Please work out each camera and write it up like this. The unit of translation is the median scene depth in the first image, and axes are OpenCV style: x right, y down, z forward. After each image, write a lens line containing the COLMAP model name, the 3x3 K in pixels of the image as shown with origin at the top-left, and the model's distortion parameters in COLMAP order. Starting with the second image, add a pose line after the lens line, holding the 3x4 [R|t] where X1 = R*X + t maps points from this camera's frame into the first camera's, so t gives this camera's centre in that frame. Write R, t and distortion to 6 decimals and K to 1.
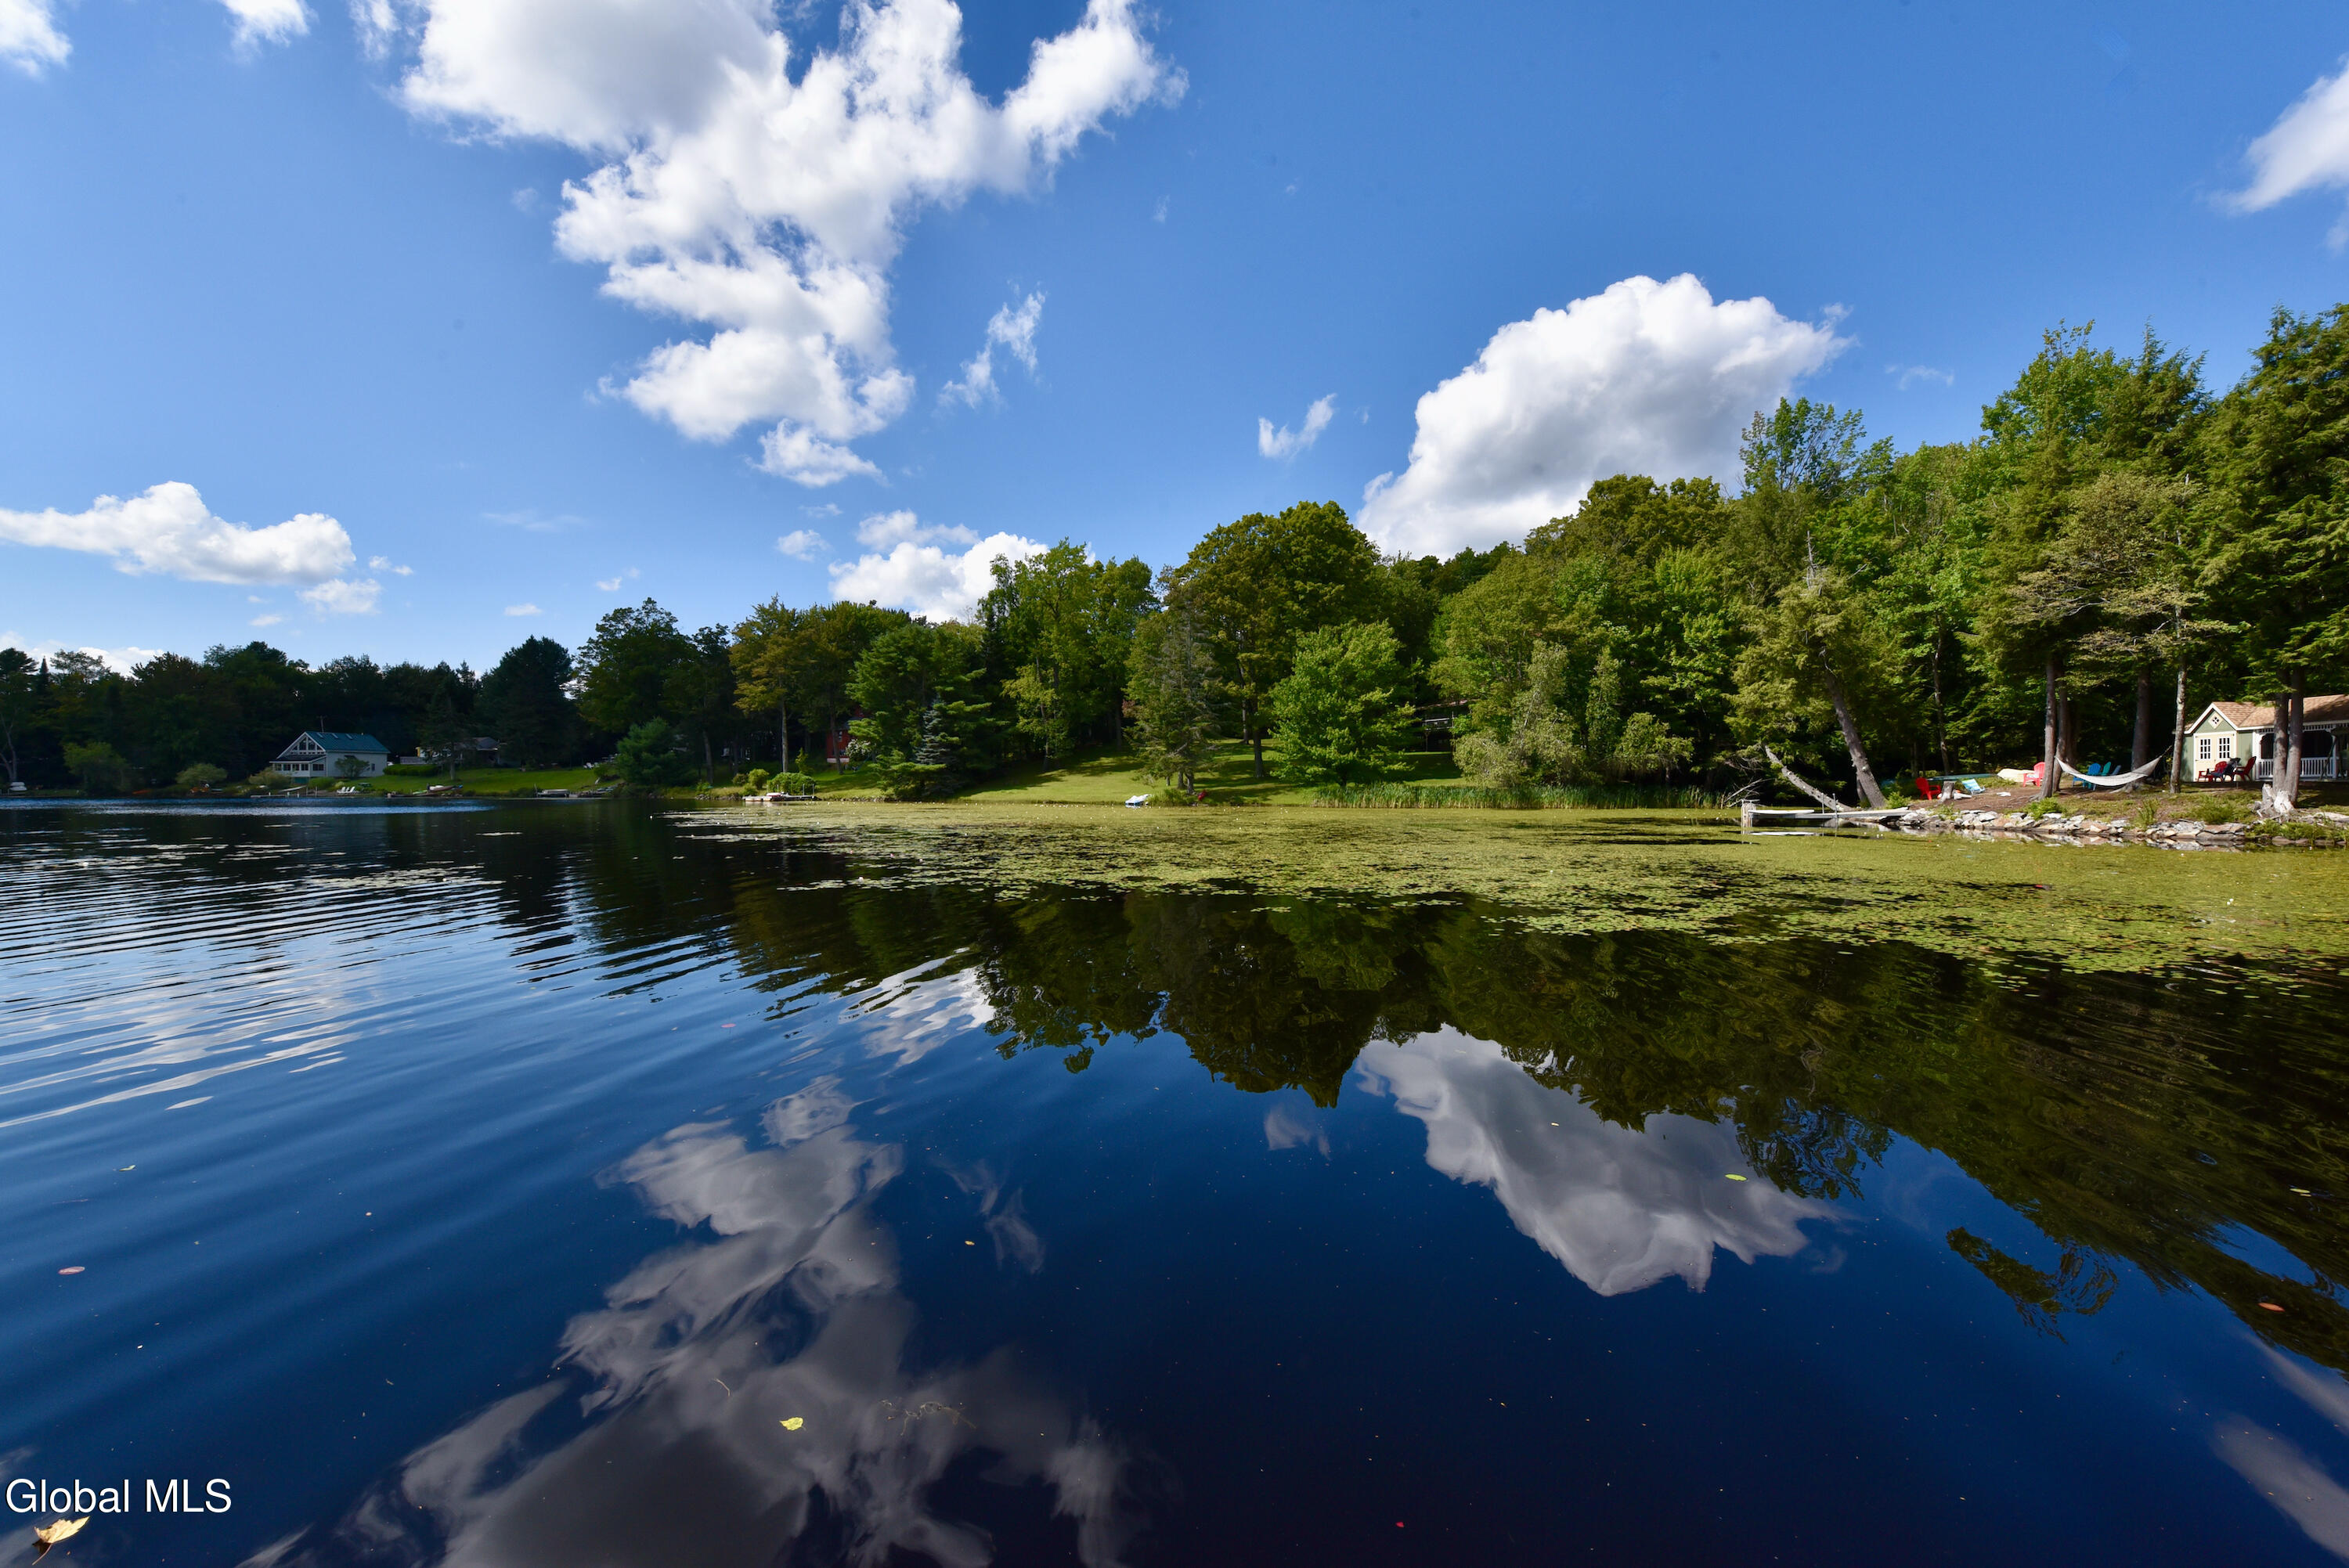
lens RADIAL K [[933.7, 0, 1177.1], [0, 933.7, 789.2], [0, 0, 1]] dist [-0.015330, -0.003105]
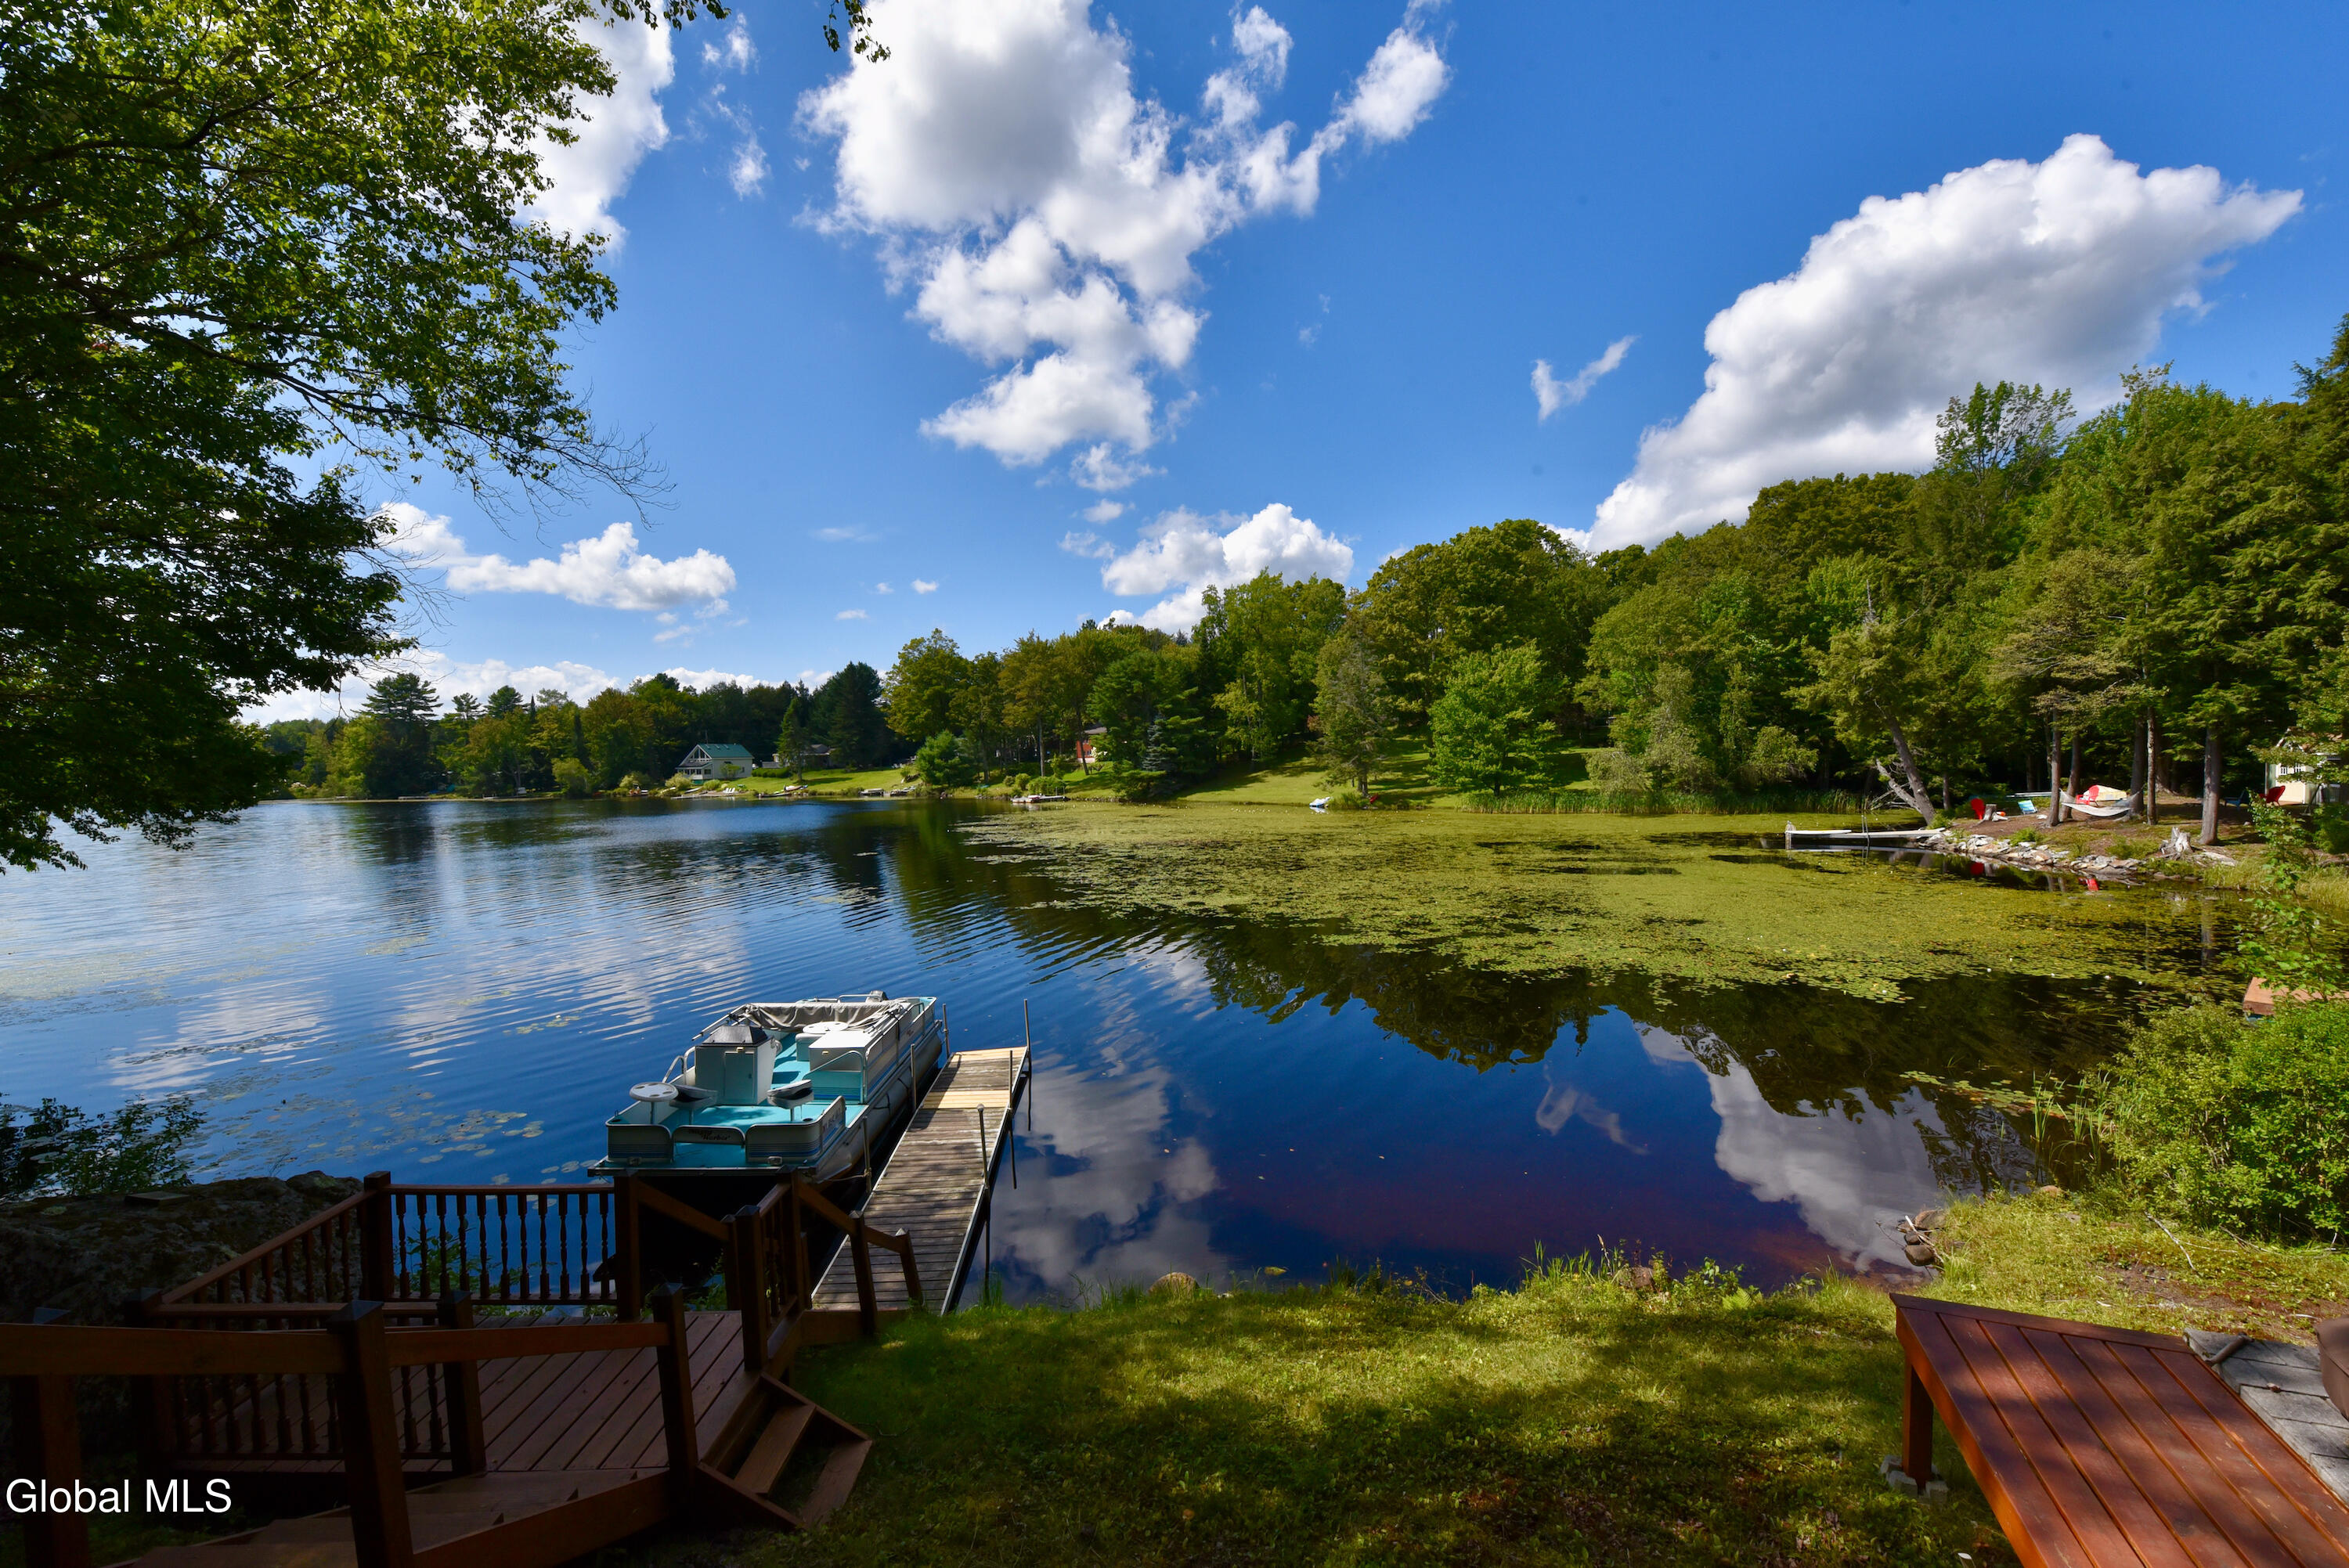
lens RADIAL K [[933.7, 0, 1177.1], [0, 933.7, 789.2], [0, 0, 1]] dist [-0.015330, -0.003105]
pose [[0.964941, -0.012226, -0.262181, 0.079045], [0.020088, 0.999425, 0.027329, -0.034890], [0.261696, -0.031637, 0.964632, -0.152432]]
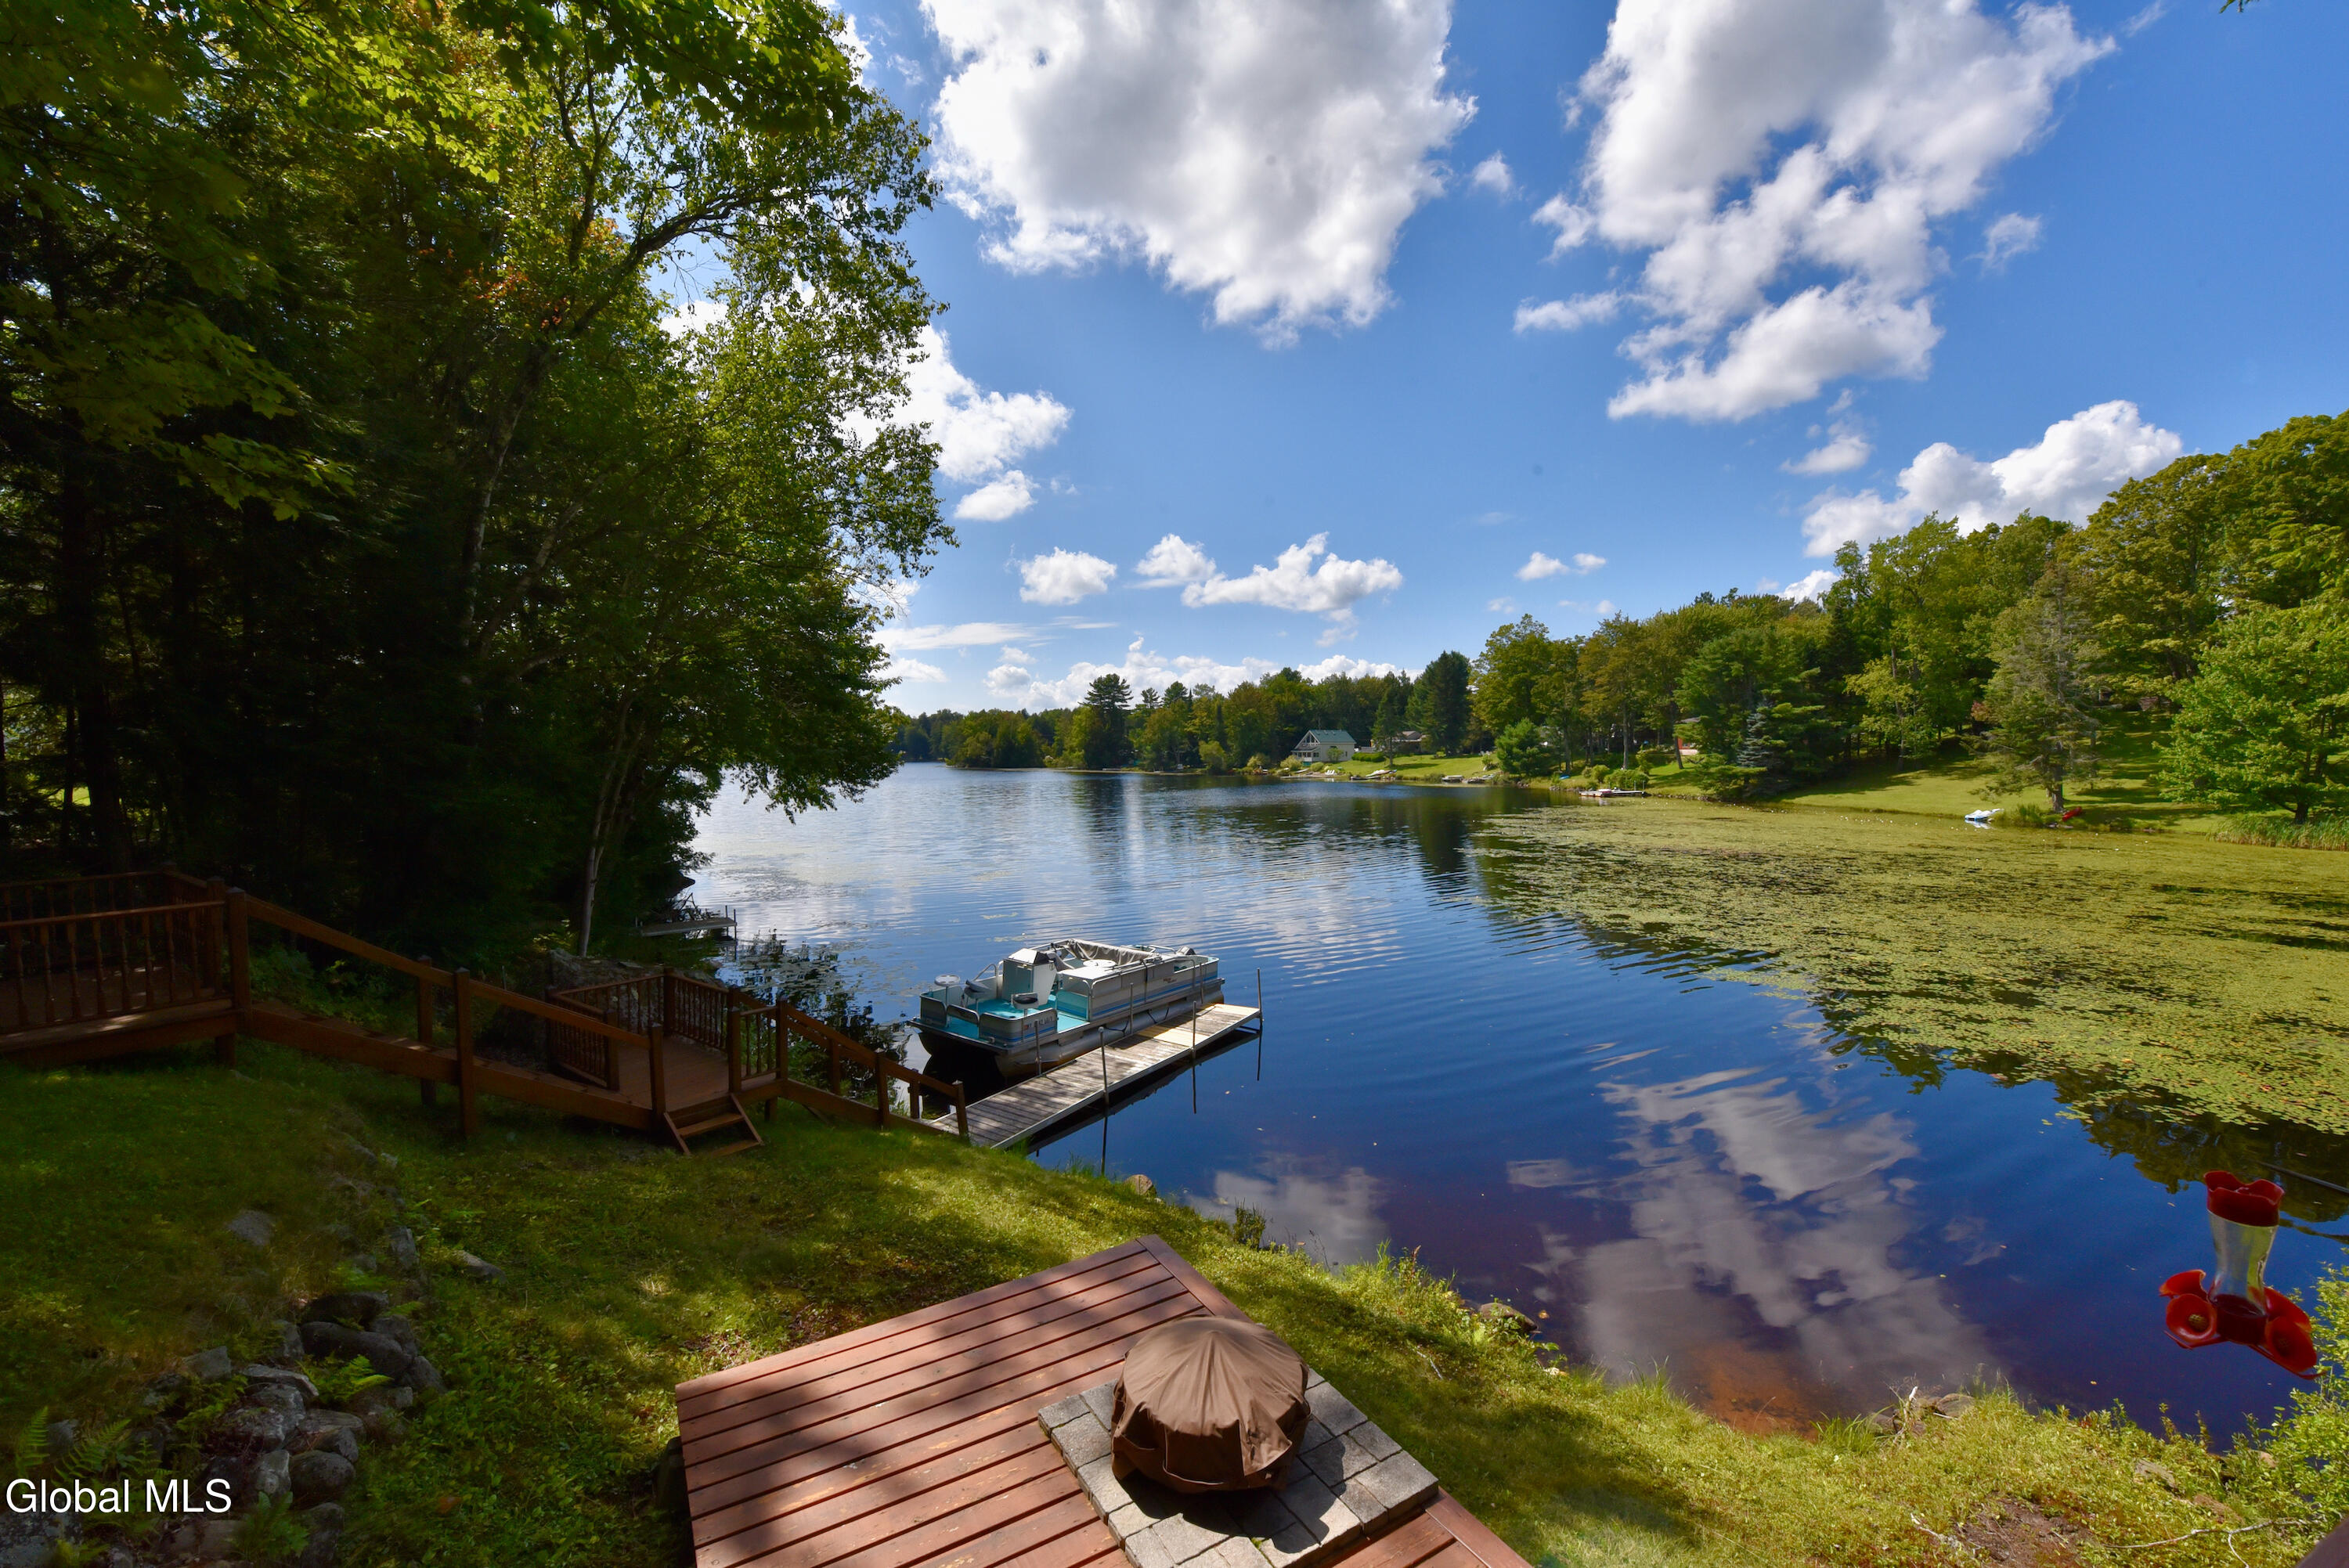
lens RADIAL K [[933.7, 0, 1177.1], [0, 933.7, 789.2], [0, 0, 1]] dist [-0.015330, -0.003105]
pose [[0.614832, 0.030652, -0.788062, 0.153342], [-0.002156, 0.999306, 0.037186, -0.038241], [0.788655, -0.021164, 0.614472, -0.132473]]
